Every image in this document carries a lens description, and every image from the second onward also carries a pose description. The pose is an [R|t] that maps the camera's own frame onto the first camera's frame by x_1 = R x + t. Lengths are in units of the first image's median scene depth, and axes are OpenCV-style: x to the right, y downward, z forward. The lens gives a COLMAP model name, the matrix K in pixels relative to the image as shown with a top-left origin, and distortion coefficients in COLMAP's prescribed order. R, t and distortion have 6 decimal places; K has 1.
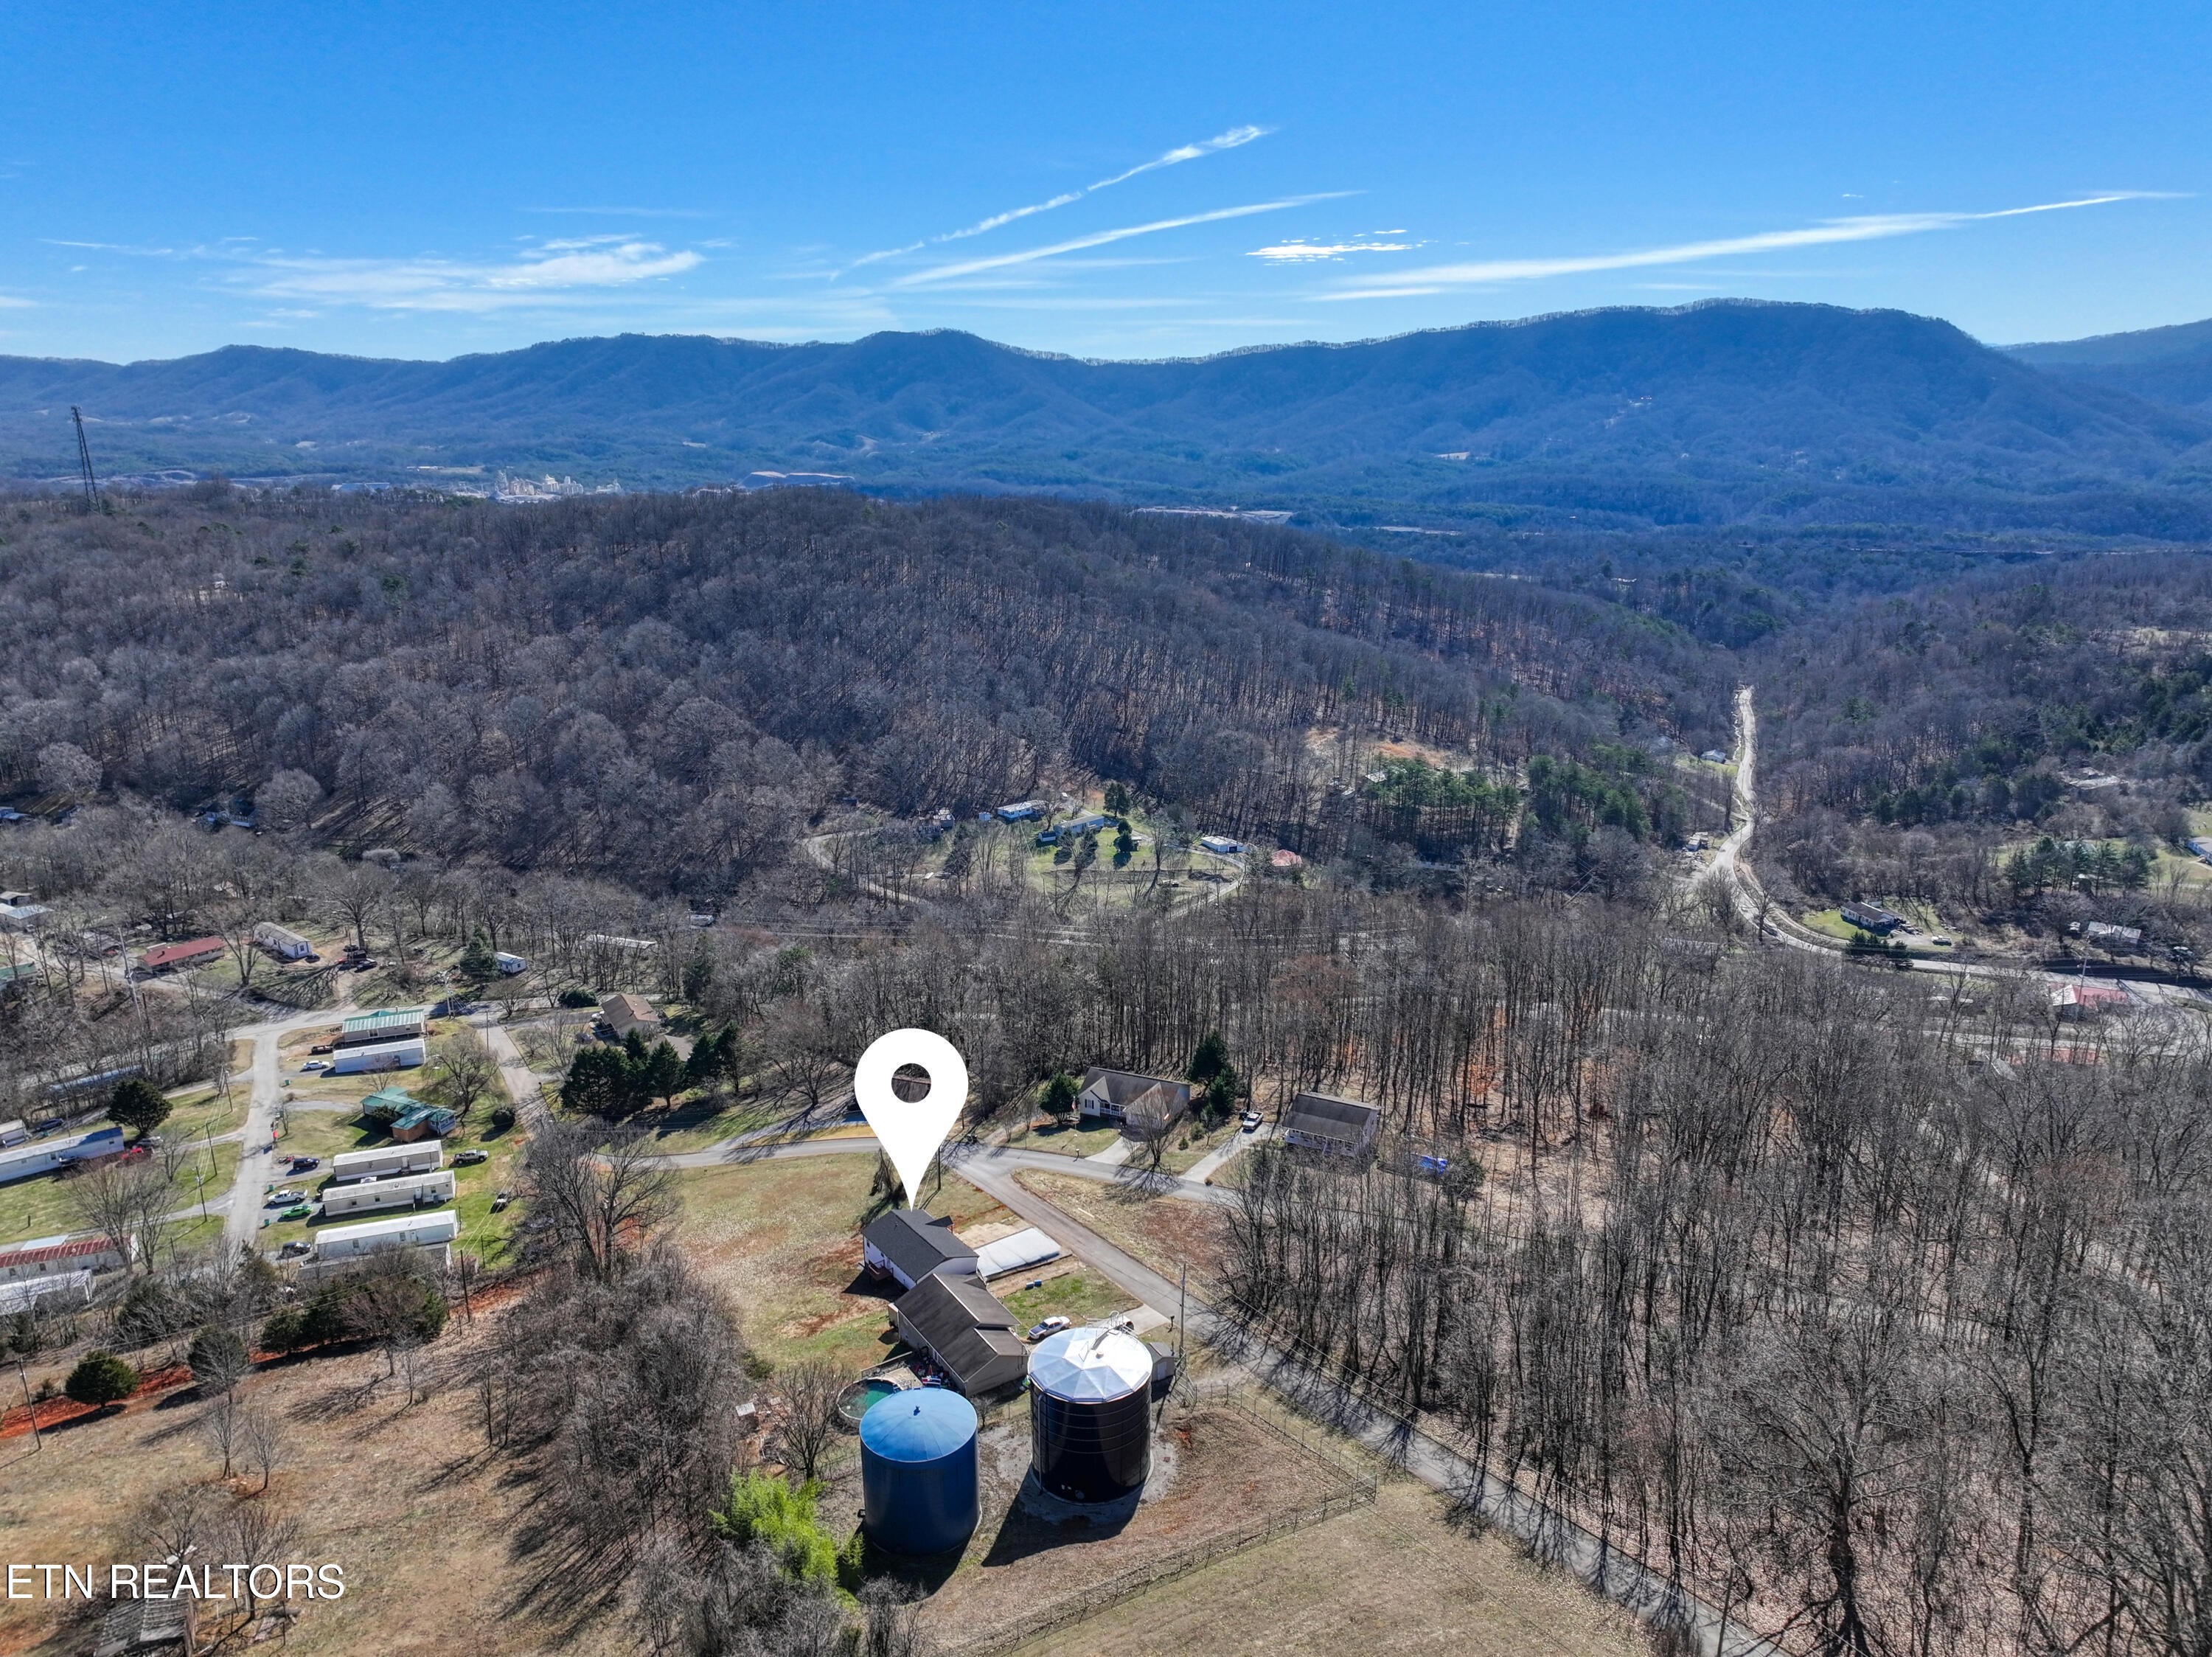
lens RADIAL K [[1551.8, 0, 1106.3], [0, 1551.8, 814.0], [0, 0, 1]] dist [-0.004546, 0.020419]
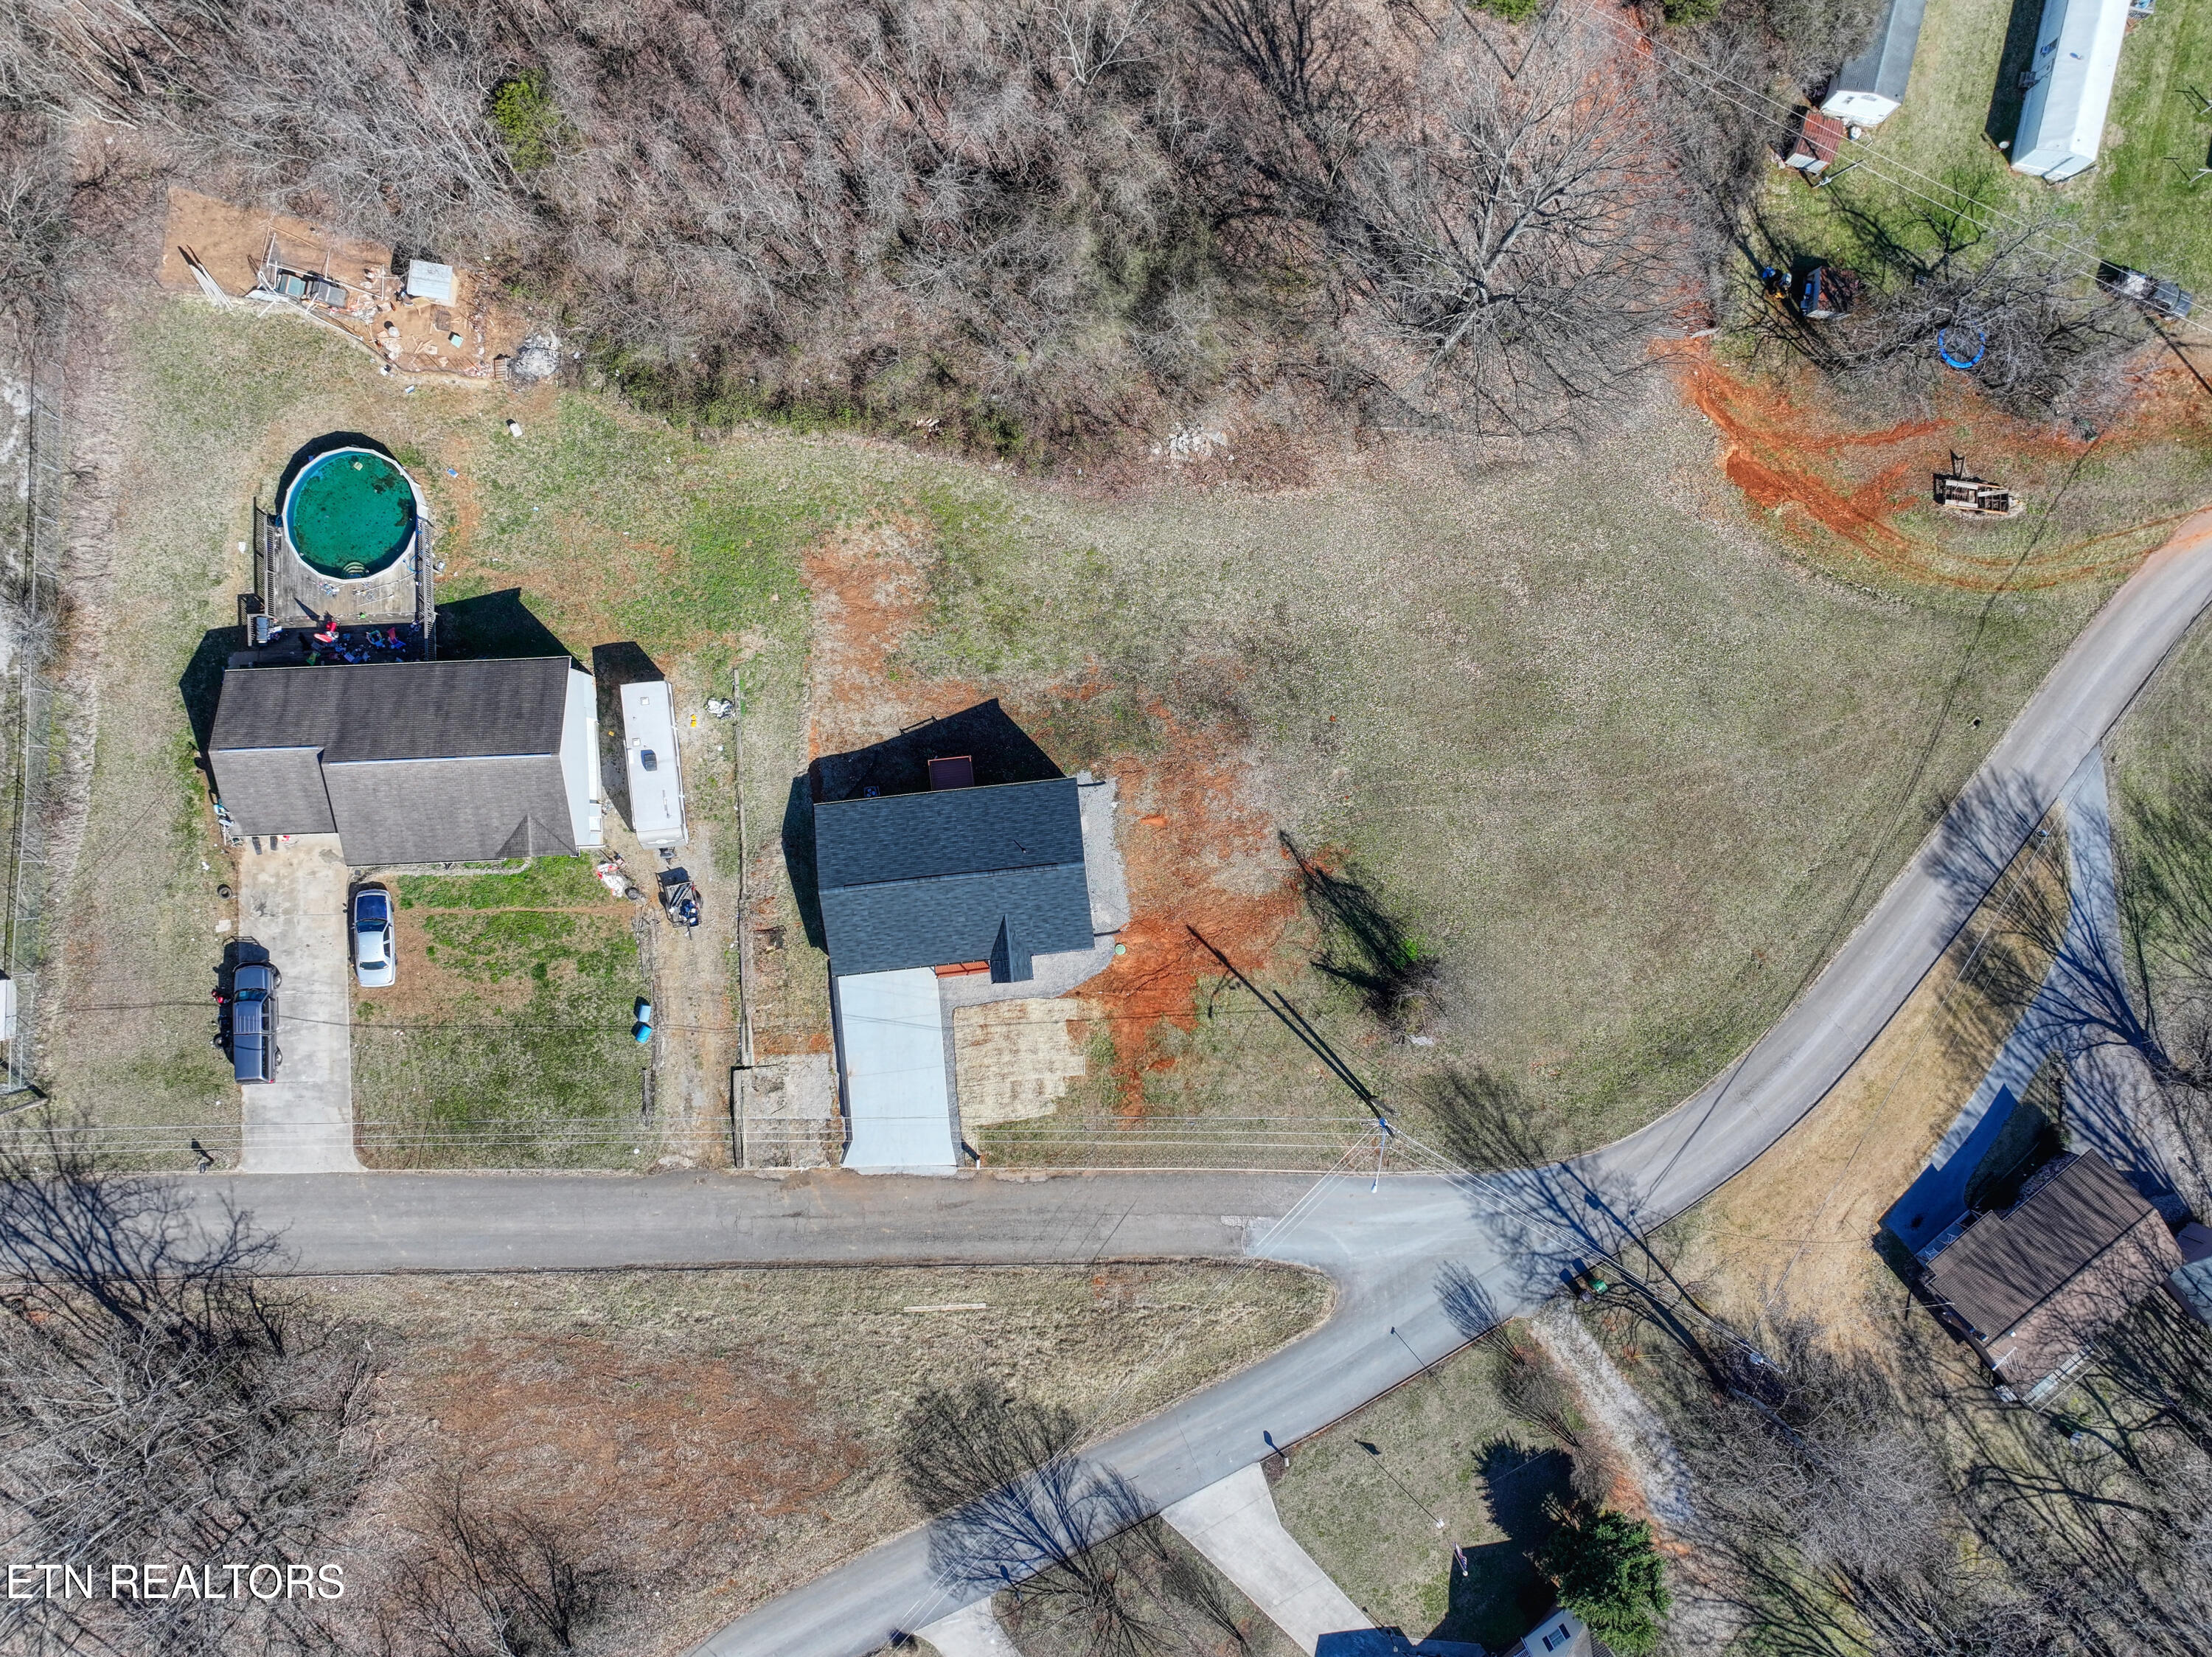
lens RADIAL K [[1551.8, 0, 1122.1], [0, 1551.8, 836.1], [0, 0, 1]] dist [-0.004546, 0.020419]
pose [[-0.507878, 0.861351, -0.011634, -0.061044], [-0.240652, -0.128901, 0.962014, -0.058229], [0.827132, 0.491385, 0.272751, 0.376347]]
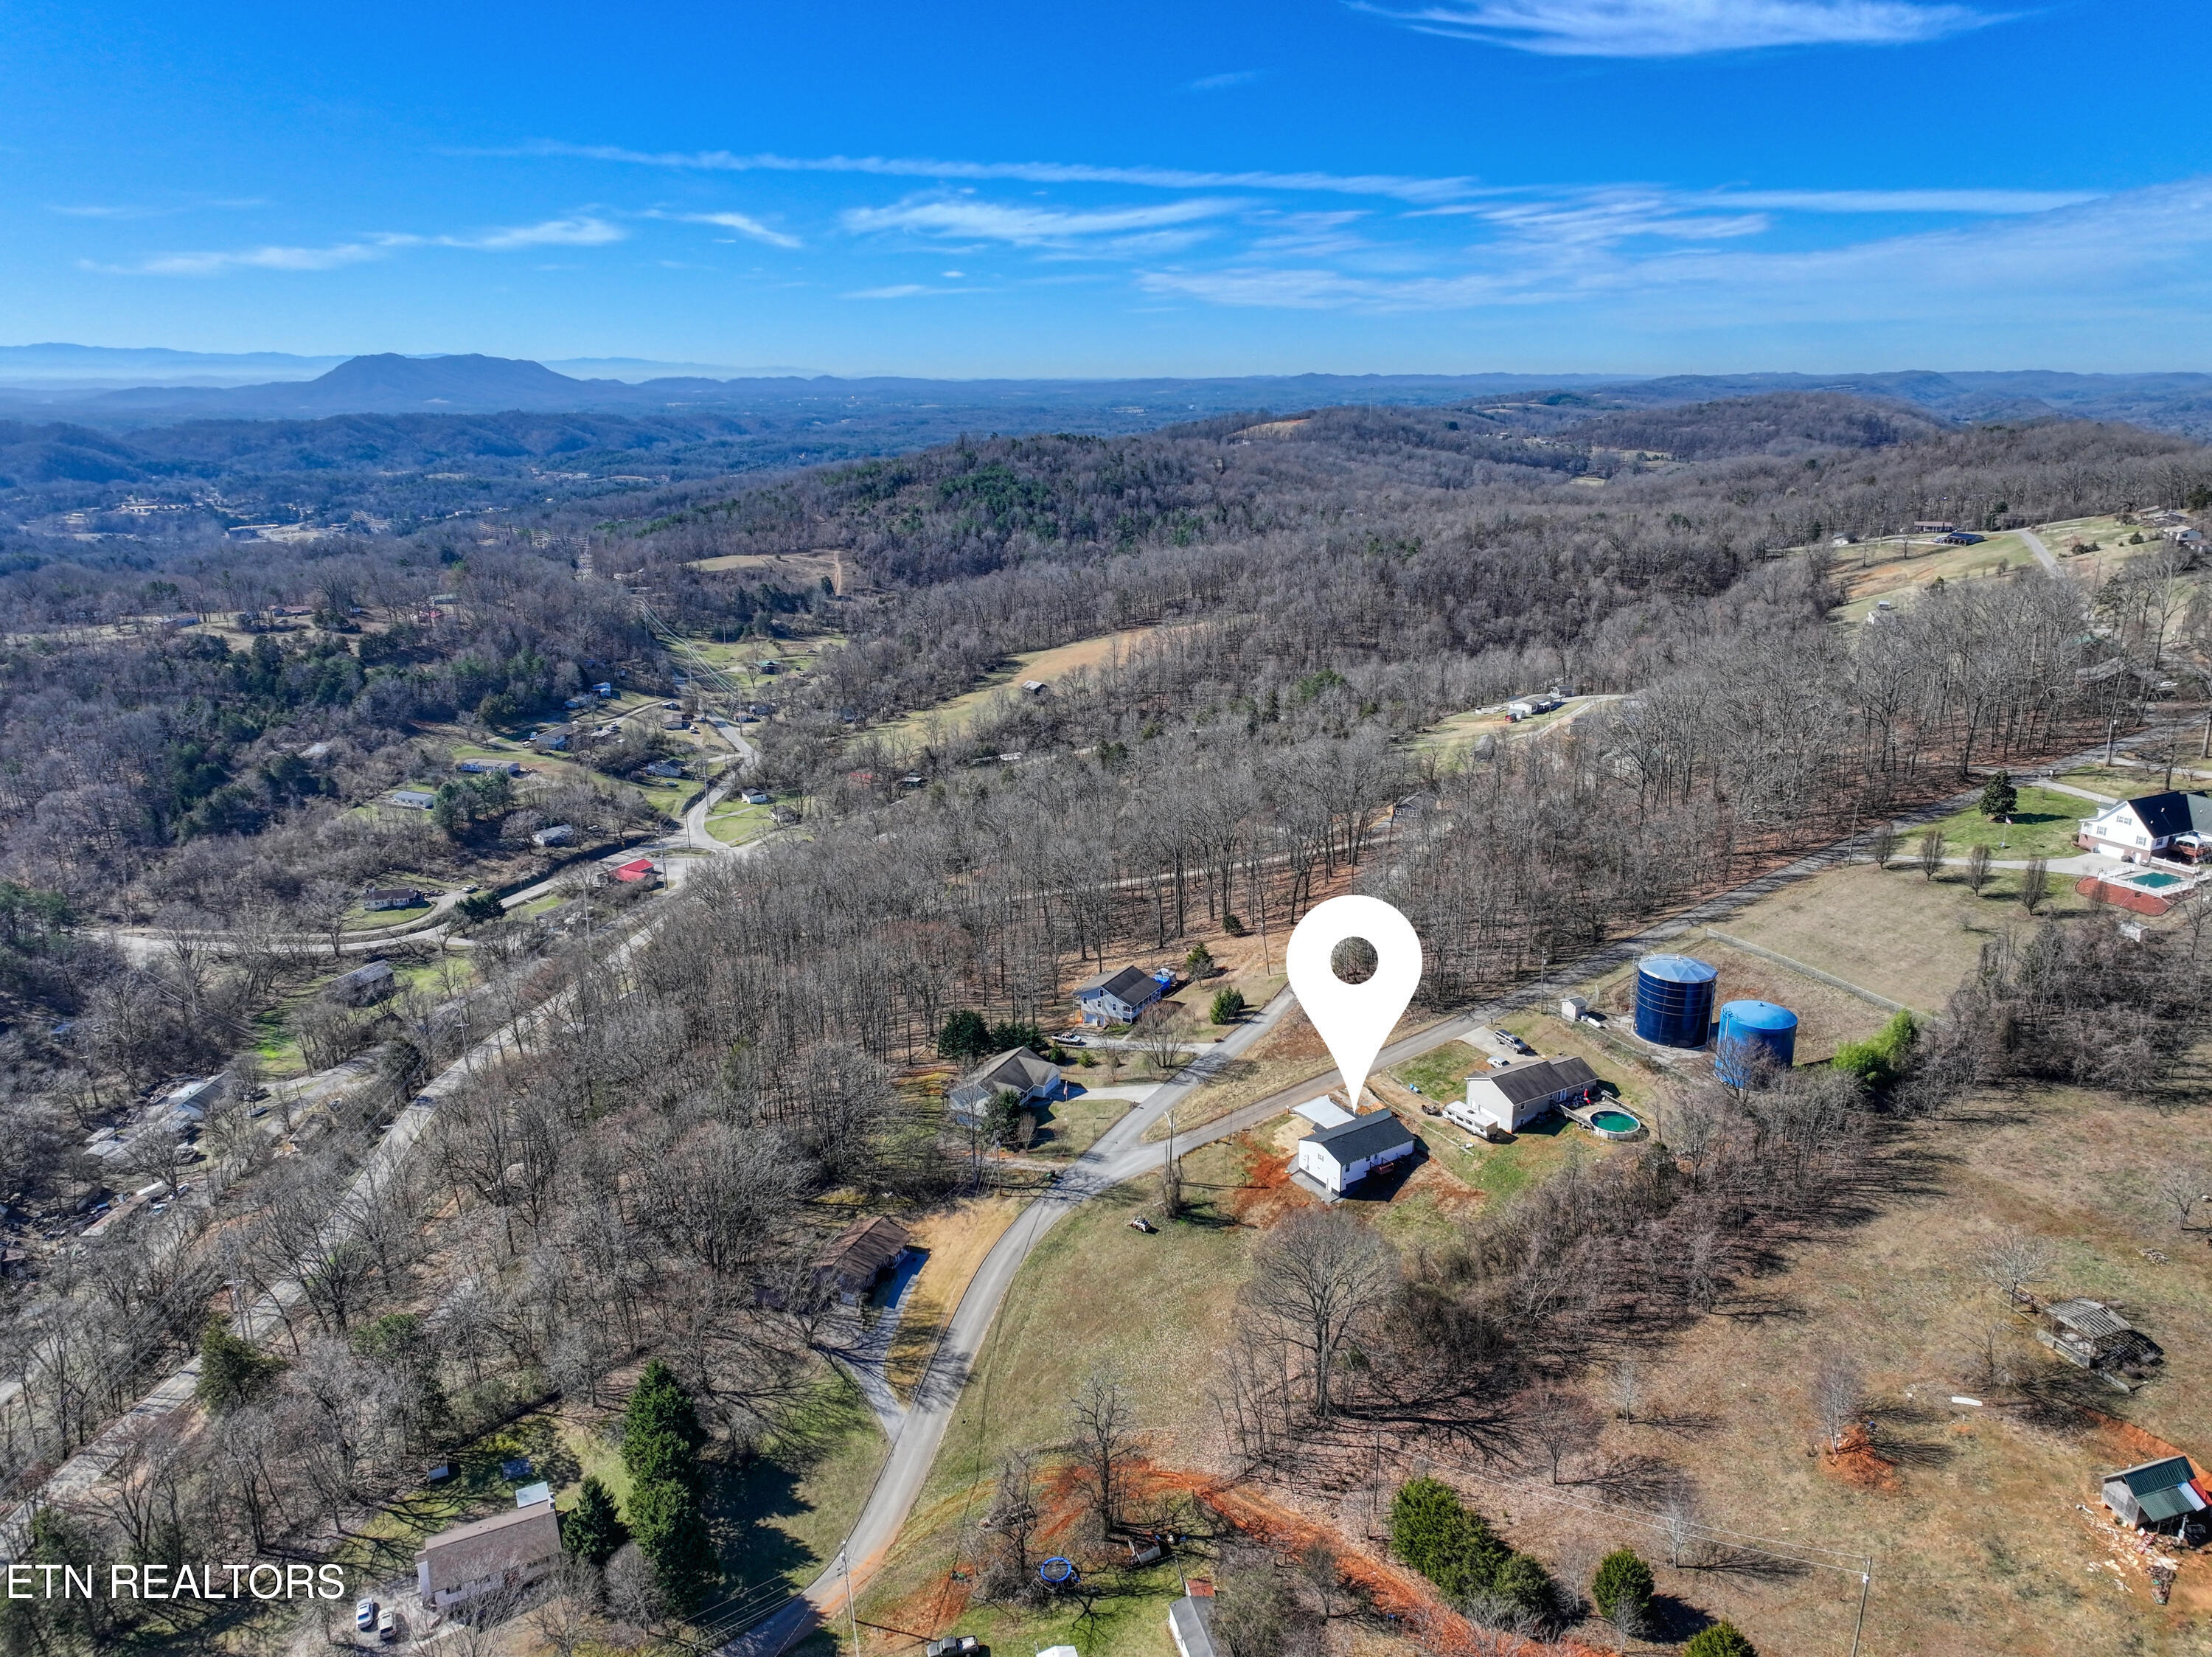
lens RADIAL K [[1551.8, 0, 1117.6], [0, 1551.8, 824.4], [0, 0, 1]] dist [-0.004546, 0.020419]
pose [[0.042852, -0.279686, 0.959135, -0.472294], [0.271212, 0.927224, 0.258263, -0.113062], [-0.961565, 0.249062, 0.115588, 0.402347]]
